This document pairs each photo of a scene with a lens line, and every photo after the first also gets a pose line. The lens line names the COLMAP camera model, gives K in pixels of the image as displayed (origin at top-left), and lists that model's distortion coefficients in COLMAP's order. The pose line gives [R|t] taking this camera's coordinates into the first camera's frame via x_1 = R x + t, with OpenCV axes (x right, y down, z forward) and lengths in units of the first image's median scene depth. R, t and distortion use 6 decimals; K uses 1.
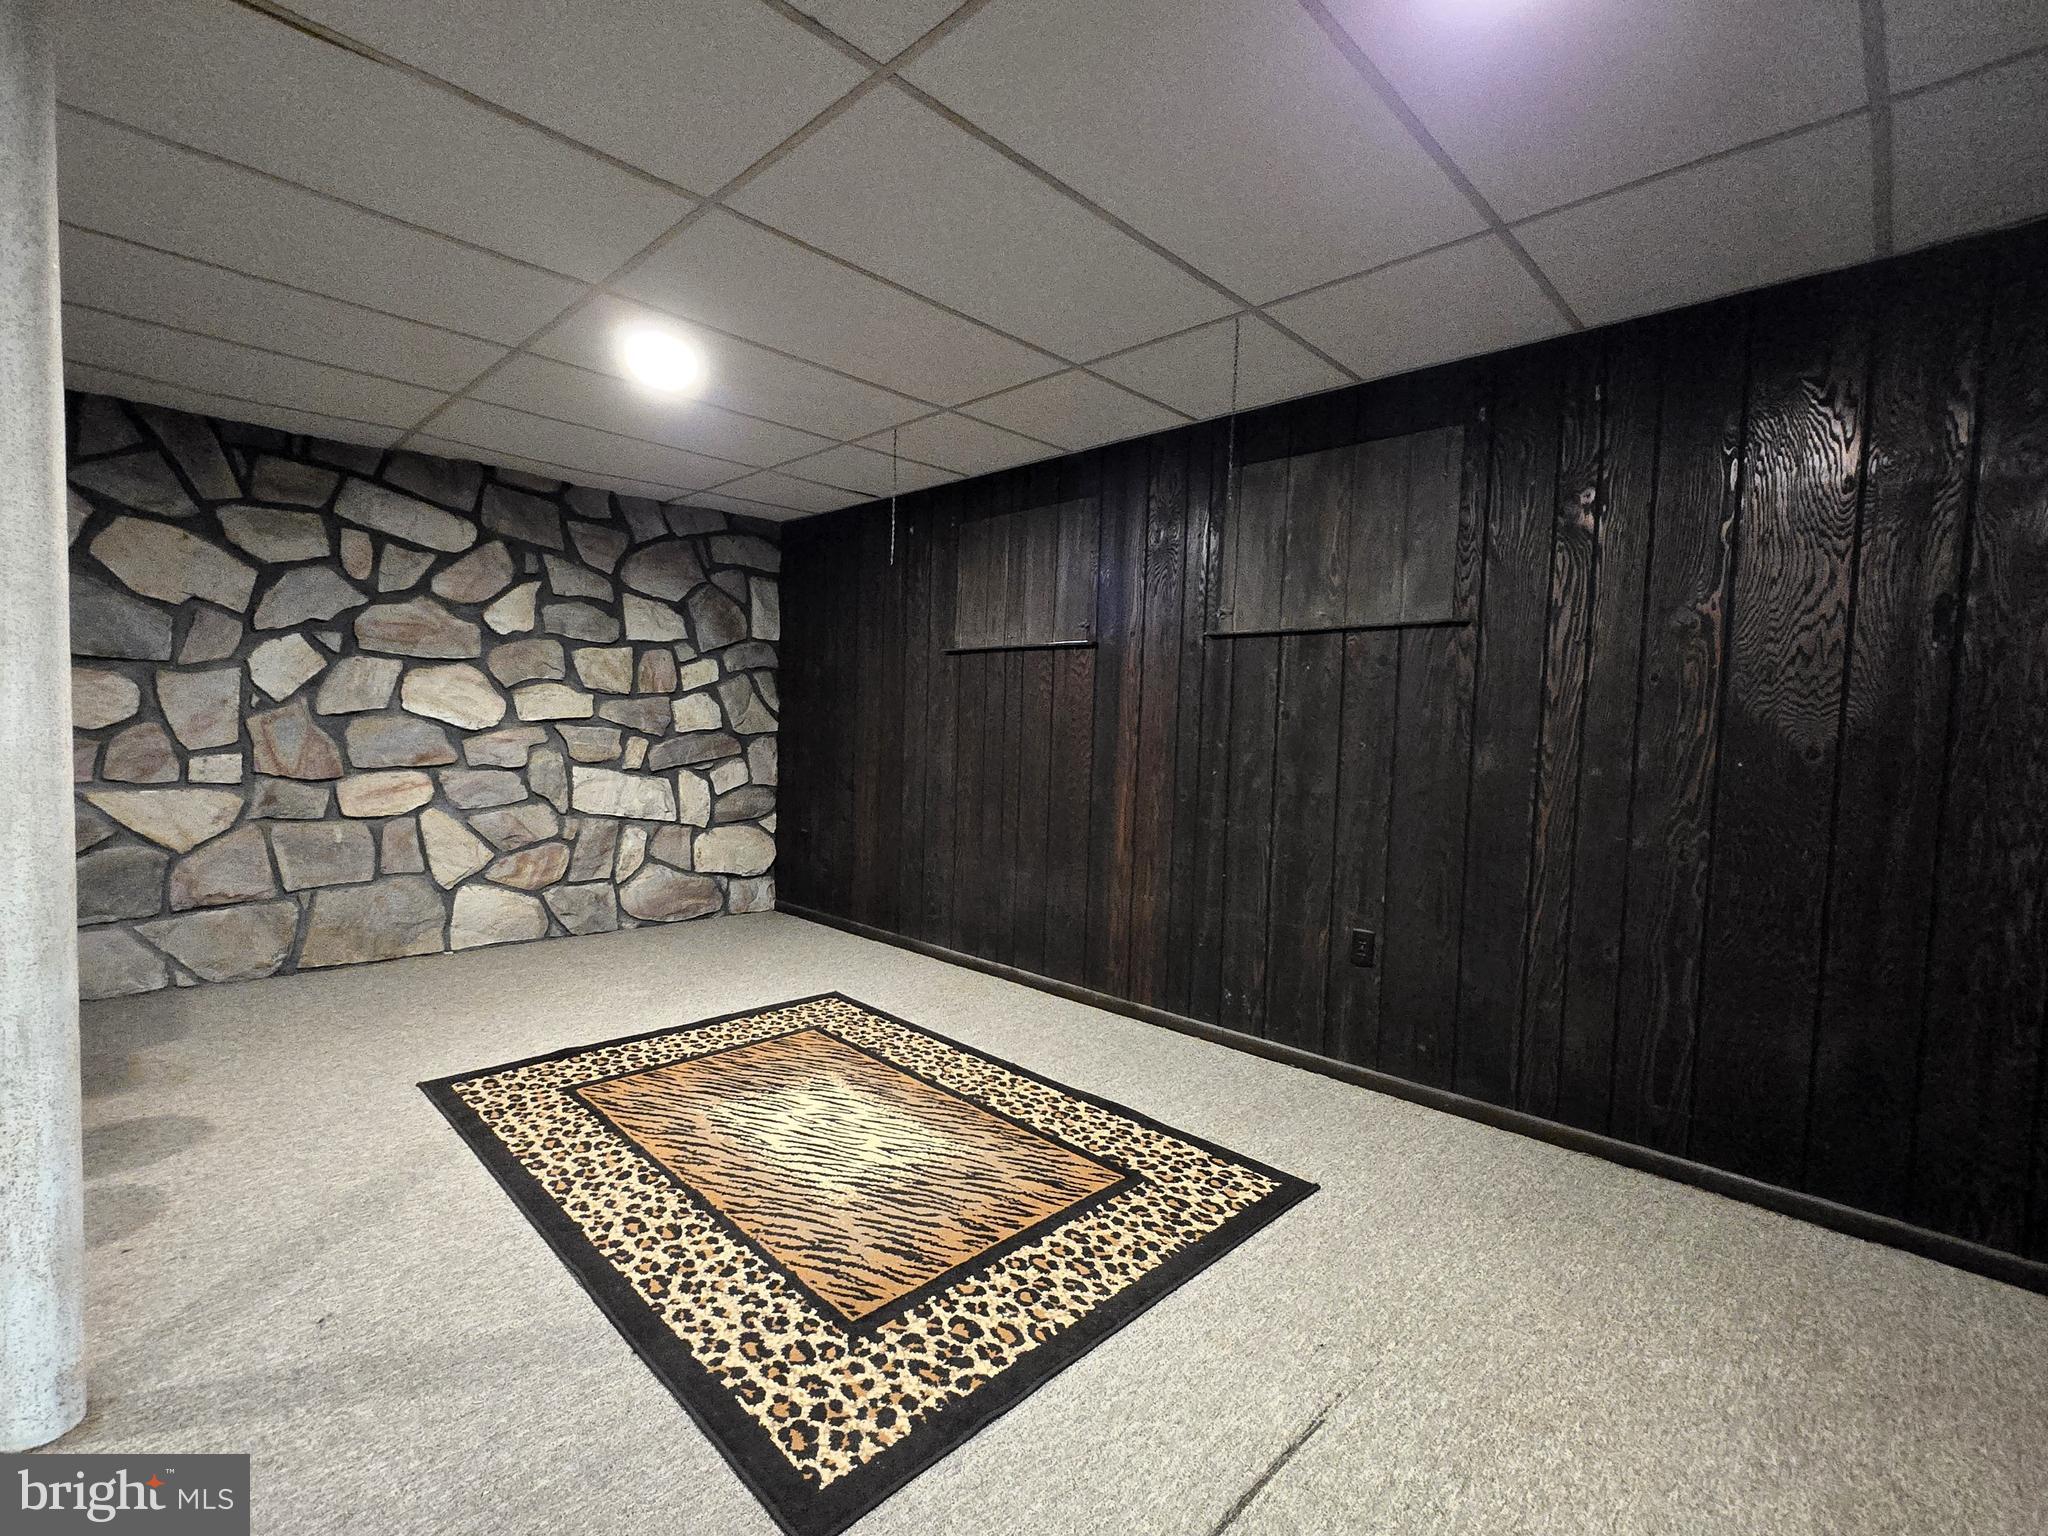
lens RADIAL K [[939.6, 0, 1021.4], [0, 939.6, 772.5], [0, 0, 1]] dist [-0.001950, -0.000292]
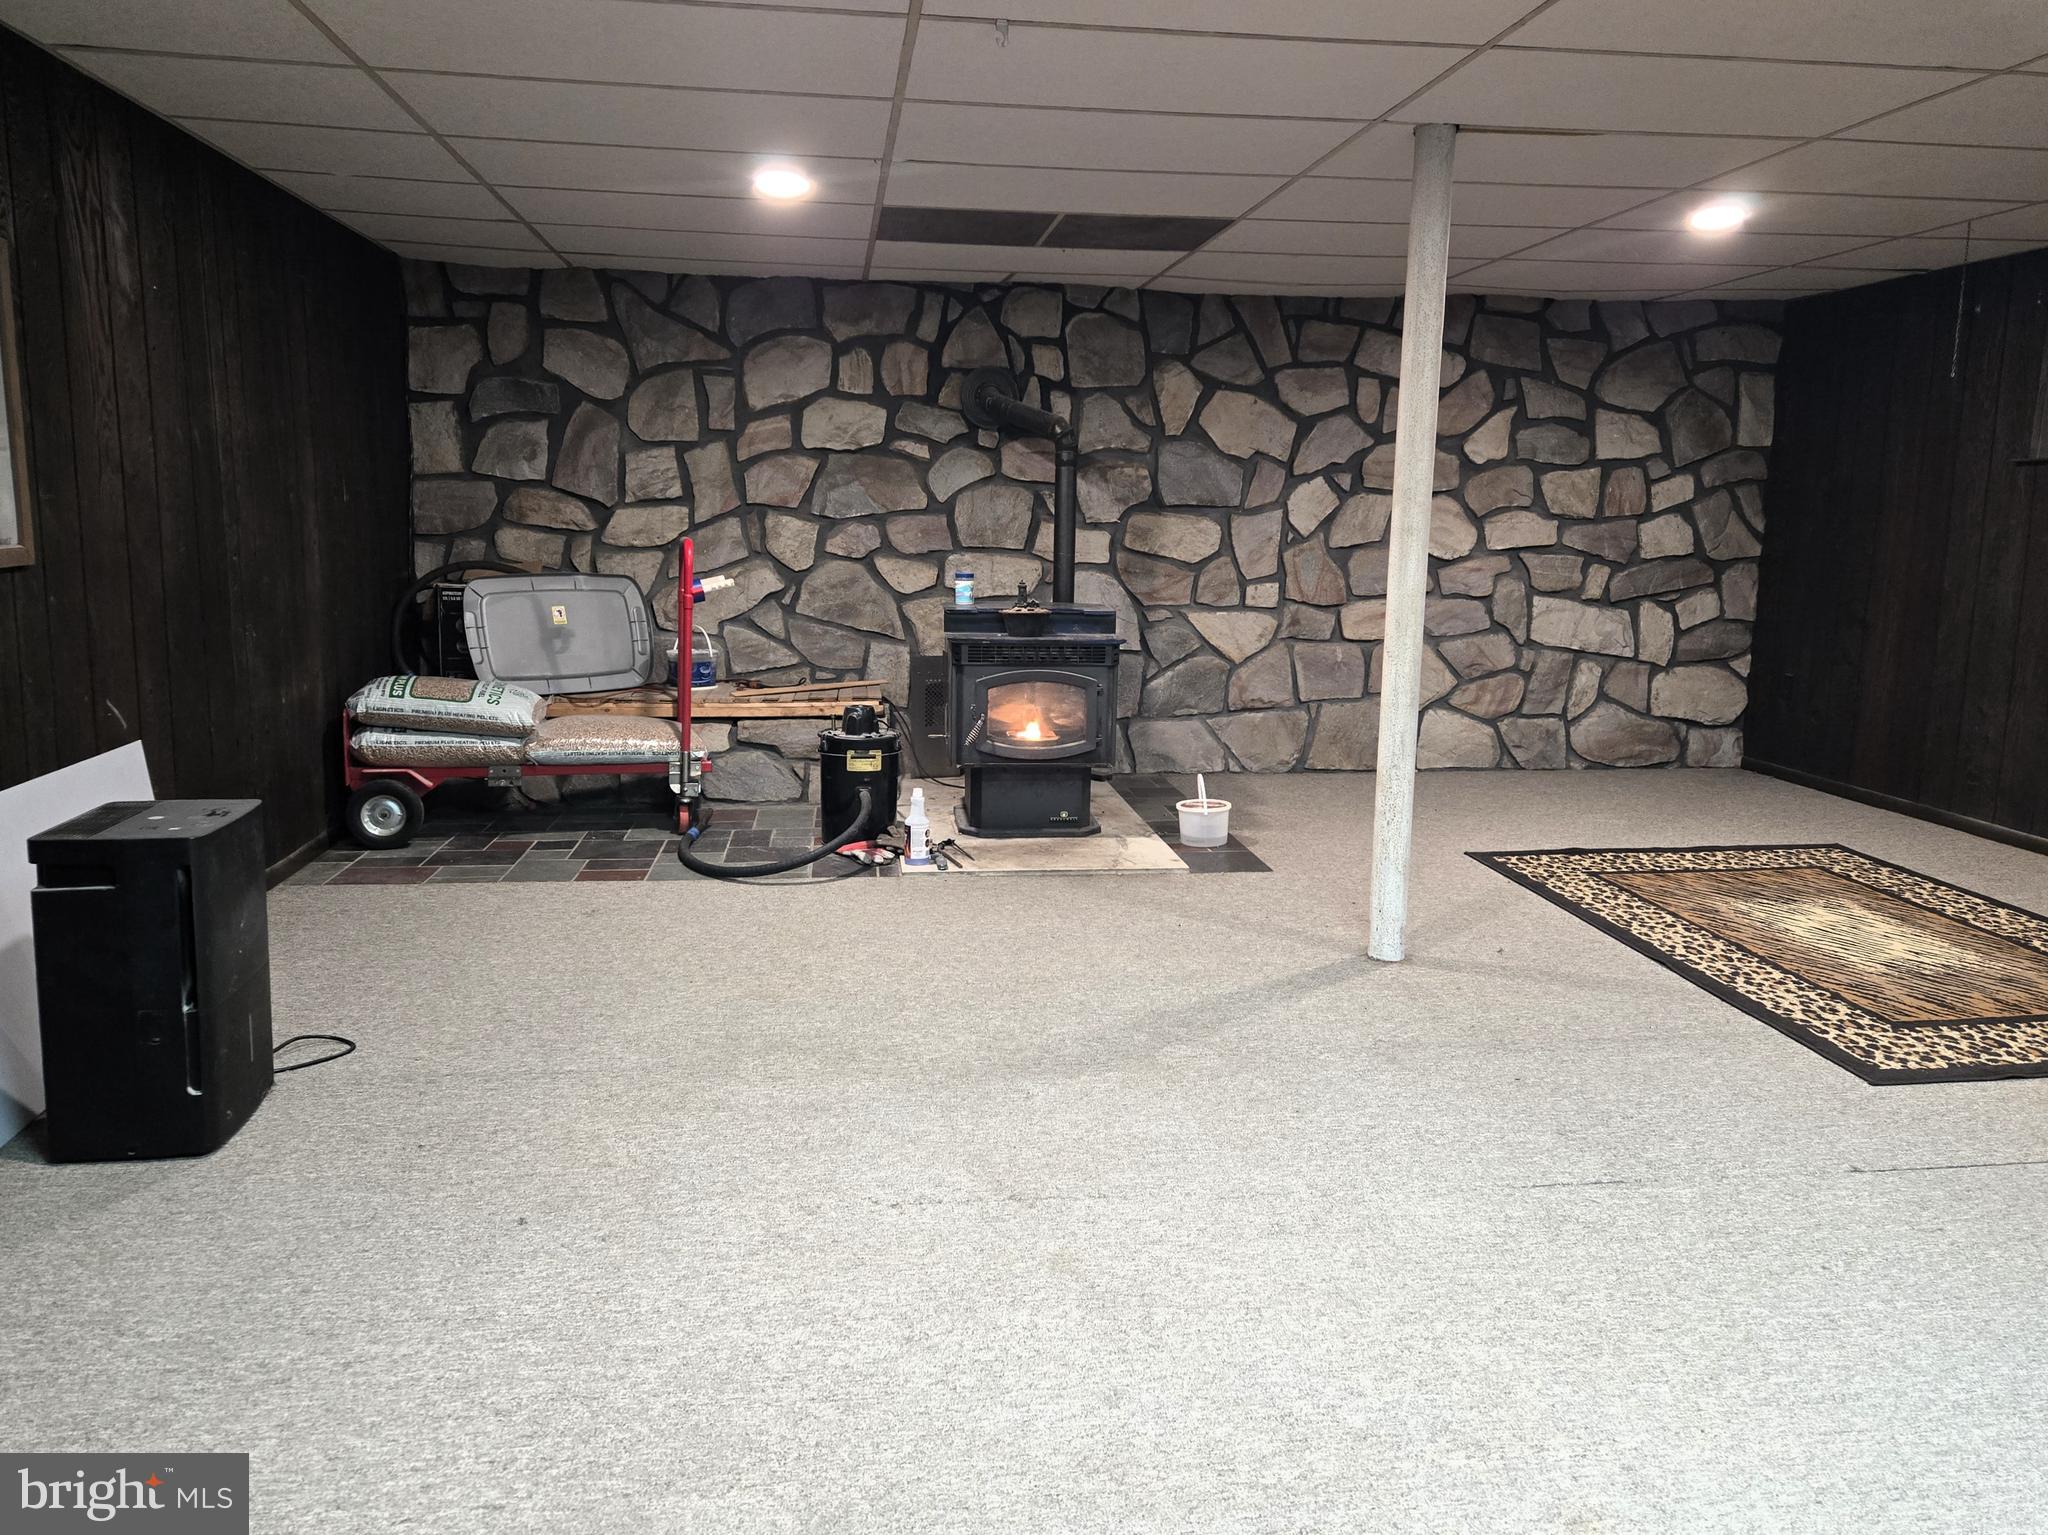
lens RADIAL K [[1433.6, 0, 1024.2], [0, 1433.6, 747.9], [0, 0, 1]] dist [0.057920, -0.041256]
pose [[0.790806, 0.079878, -0.606832, 0.034304], [-0.017632, 0.994009, 0.107865, -0.002624], [0.611812, -0.074601, 0.787477, -0.671062]]
